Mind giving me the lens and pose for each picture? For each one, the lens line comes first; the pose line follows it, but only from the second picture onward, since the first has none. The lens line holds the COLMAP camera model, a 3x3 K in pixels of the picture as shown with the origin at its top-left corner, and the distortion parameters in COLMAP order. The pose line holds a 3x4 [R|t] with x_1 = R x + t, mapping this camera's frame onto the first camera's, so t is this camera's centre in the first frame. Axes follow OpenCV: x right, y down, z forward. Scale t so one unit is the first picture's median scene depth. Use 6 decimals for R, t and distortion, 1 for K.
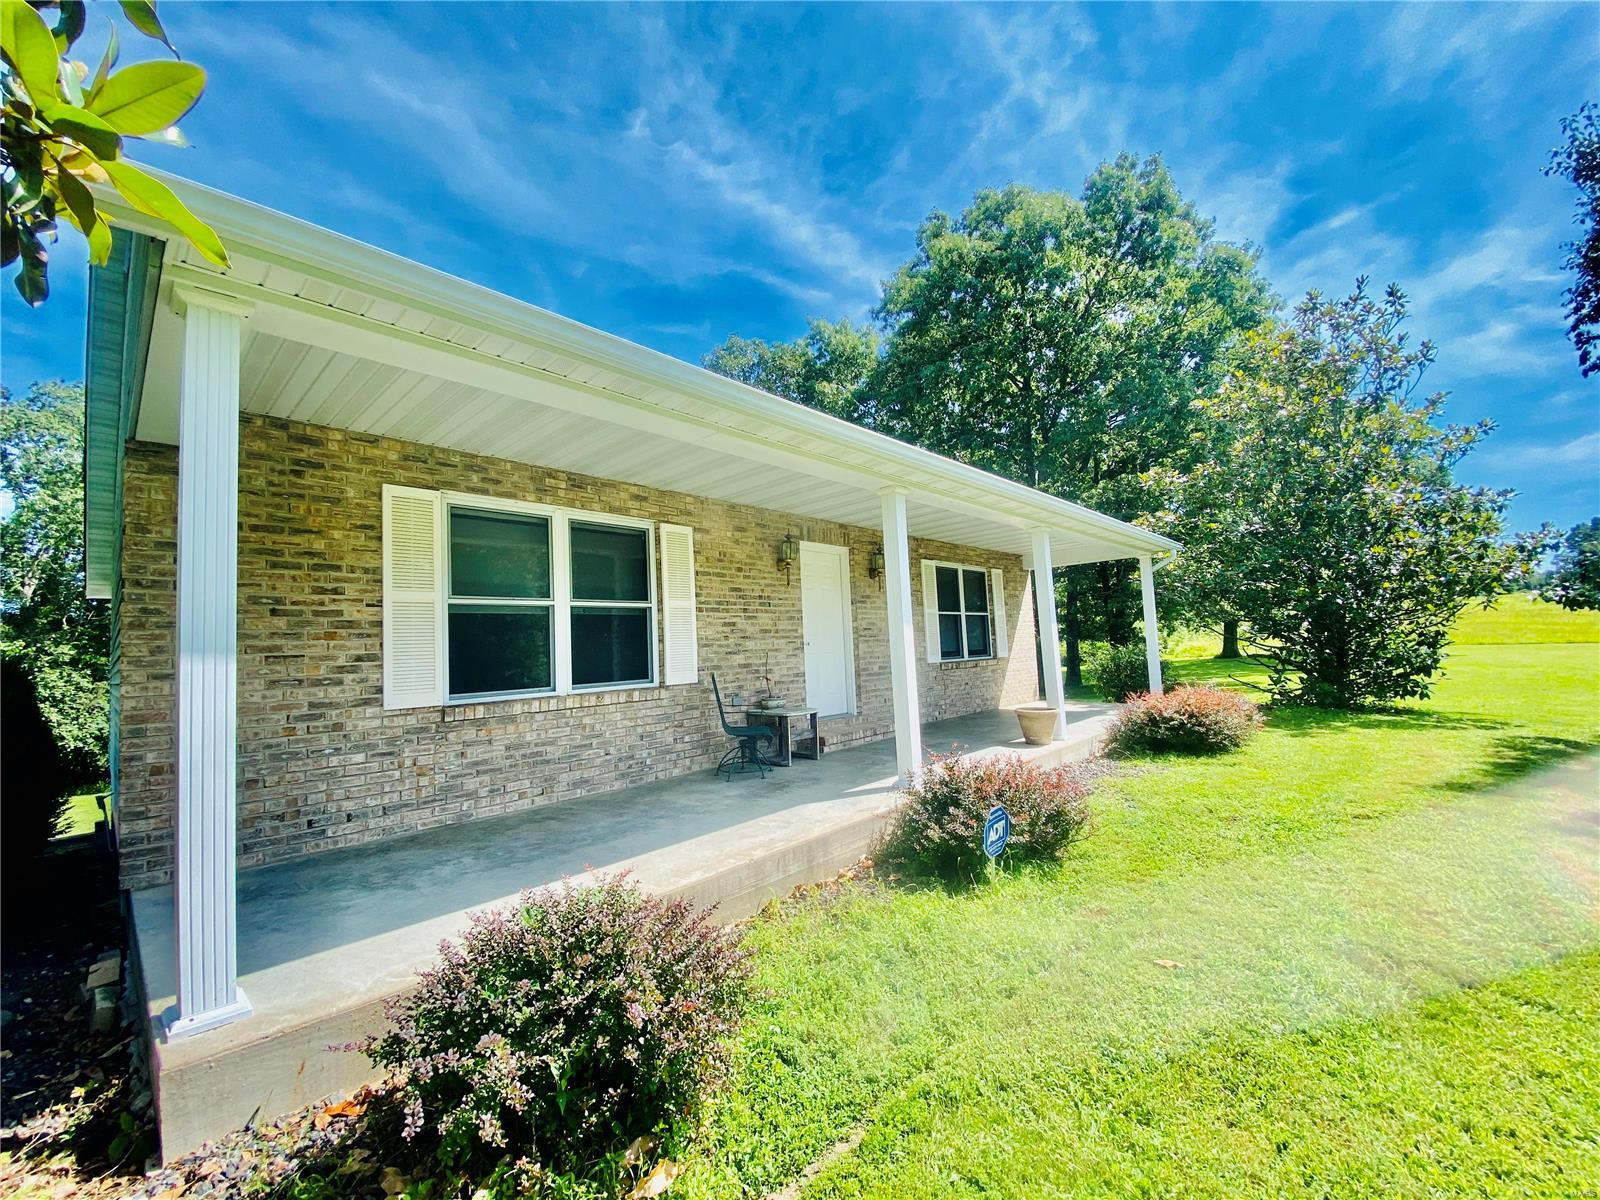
lens RADIAL K [[637.8, 0, 800.0], [0, 637.8, 600.0], [0, 0, 1]] dist [-0.008987, -0.000114]
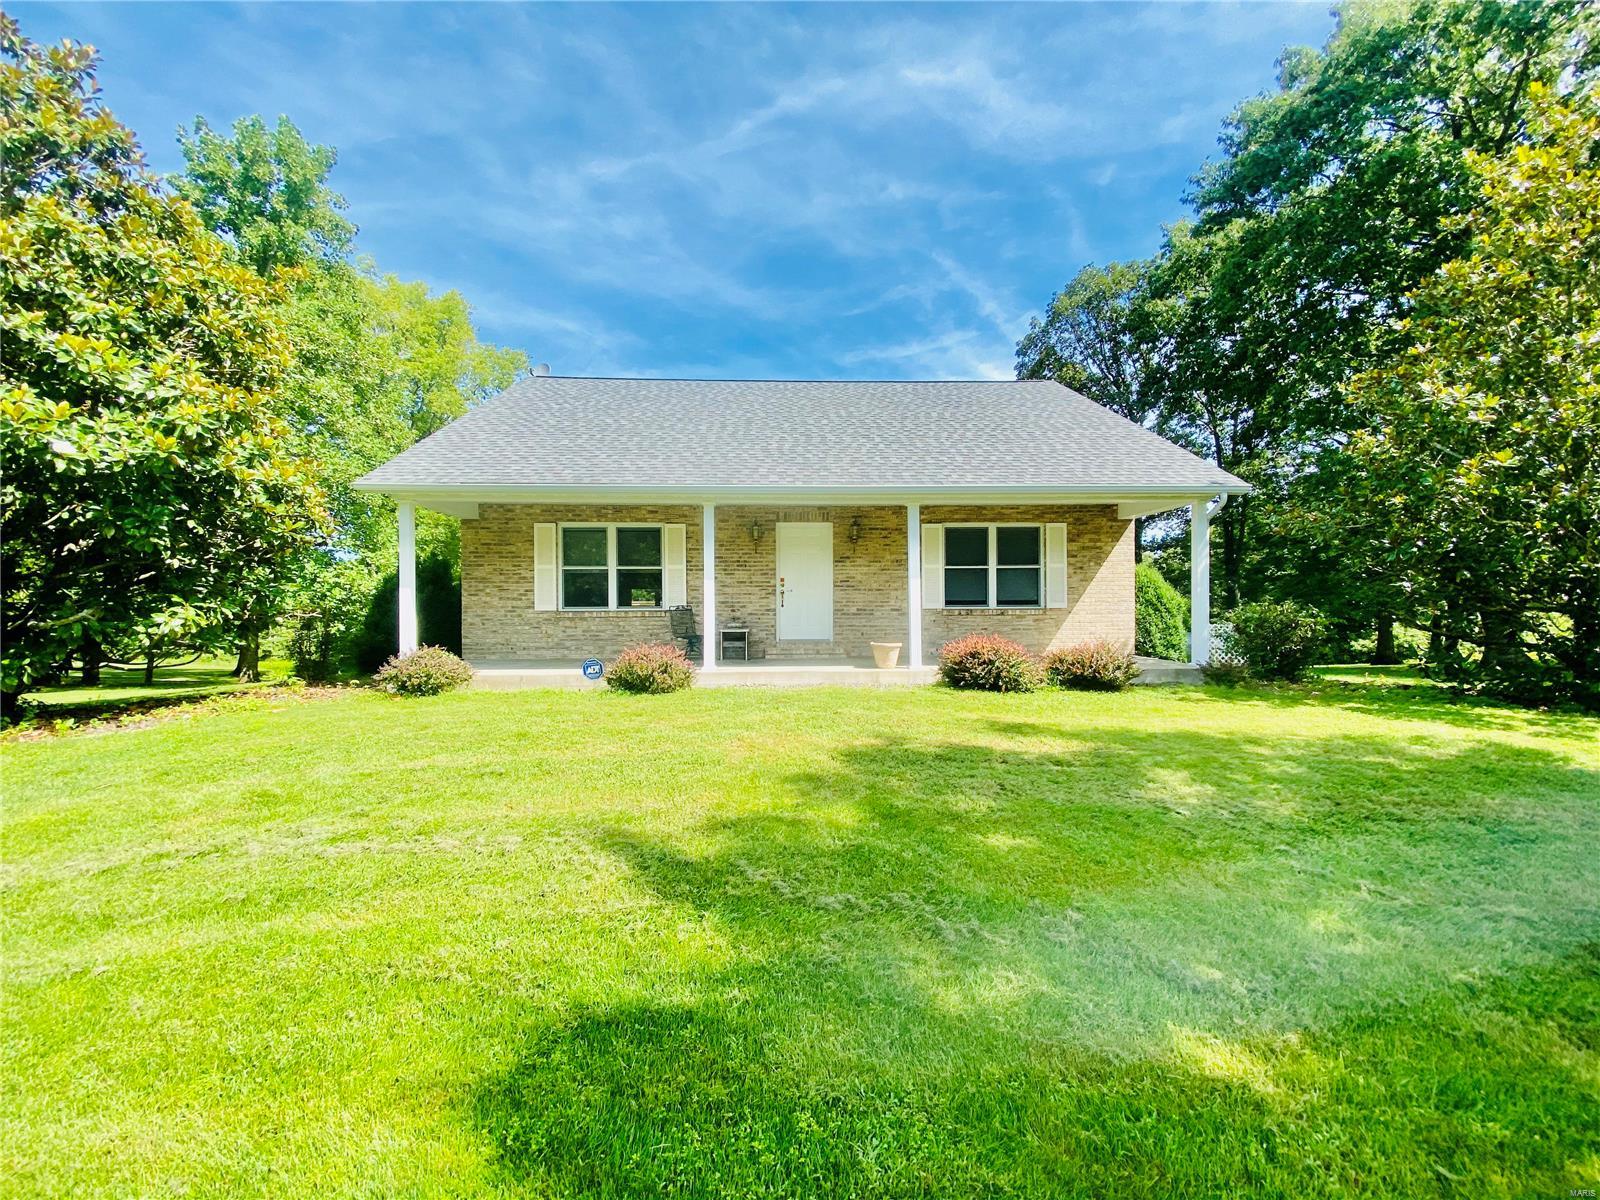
lens RADIAL K [[637.8, 0, 800.0], [0, 637.8, 600.0], [0, 0, 1]] dist [-0.008987, -0.000114]
pose [[0.720527, 0.035065, -0.692540, 1.318560], [0.028375, 0.996393, 0.079972, -0.034226], [0.692846, -0.077272, 0.716933, -0.085816]]
